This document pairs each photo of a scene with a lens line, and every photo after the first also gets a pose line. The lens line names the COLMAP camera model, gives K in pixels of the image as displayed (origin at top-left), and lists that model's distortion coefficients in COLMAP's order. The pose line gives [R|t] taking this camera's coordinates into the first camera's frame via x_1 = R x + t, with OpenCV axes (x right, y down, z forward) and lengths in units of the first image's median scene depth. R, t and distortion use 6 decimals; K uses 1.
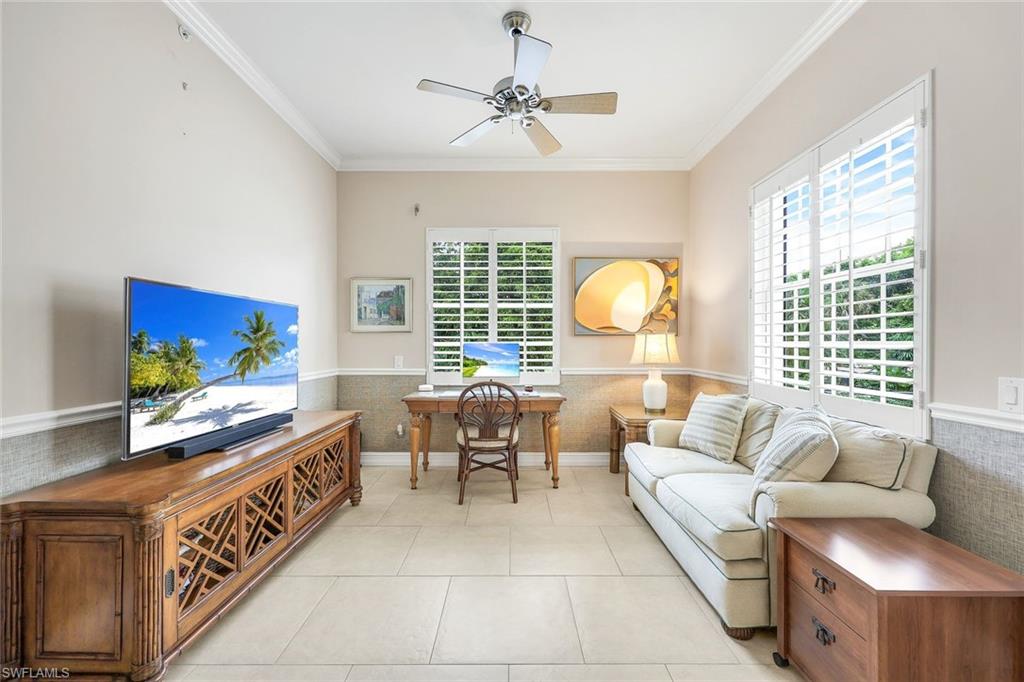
lens RADIAL K [[466.7, 0, 512.3], [0, 466.7, 338.5], [0, 0, 1]] dist [0.002392, 0.000040]
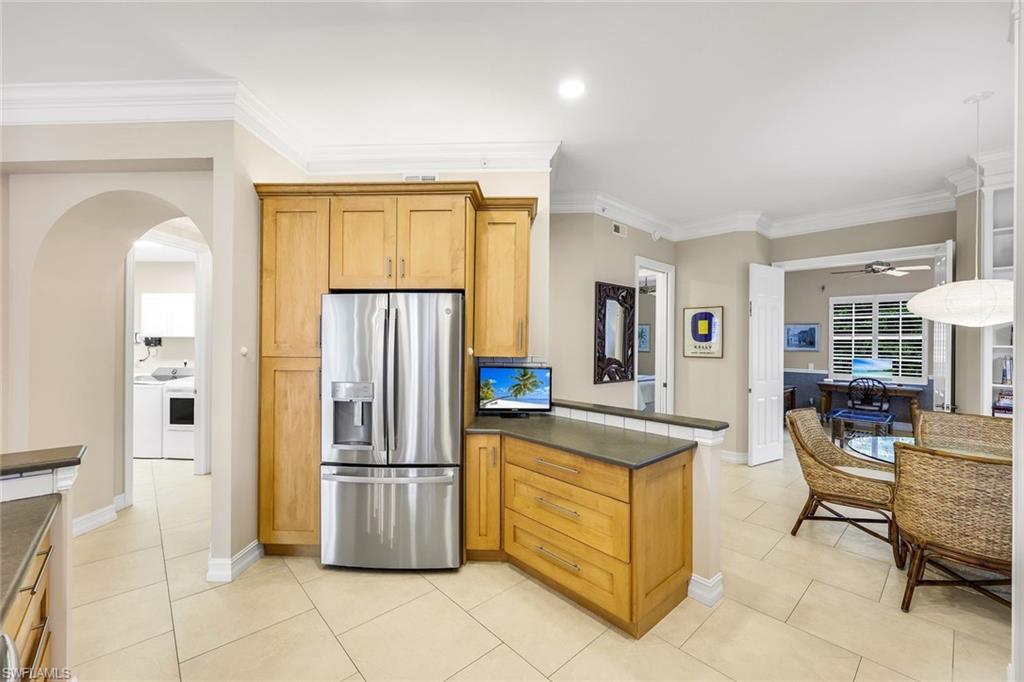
lens RADIAL K [[414.8, 0, 512.3], [0, 414.8, 340.6], [0, 0, 1]] dist [0.002894, 0.000035]
pose [[0.683248, 0.006210, -0.730160, 0.173910], [-0.008360, 0.999965, 0.000681, -0.049903], [0.730138, 0.005639, 0.683276, -1.120256]]
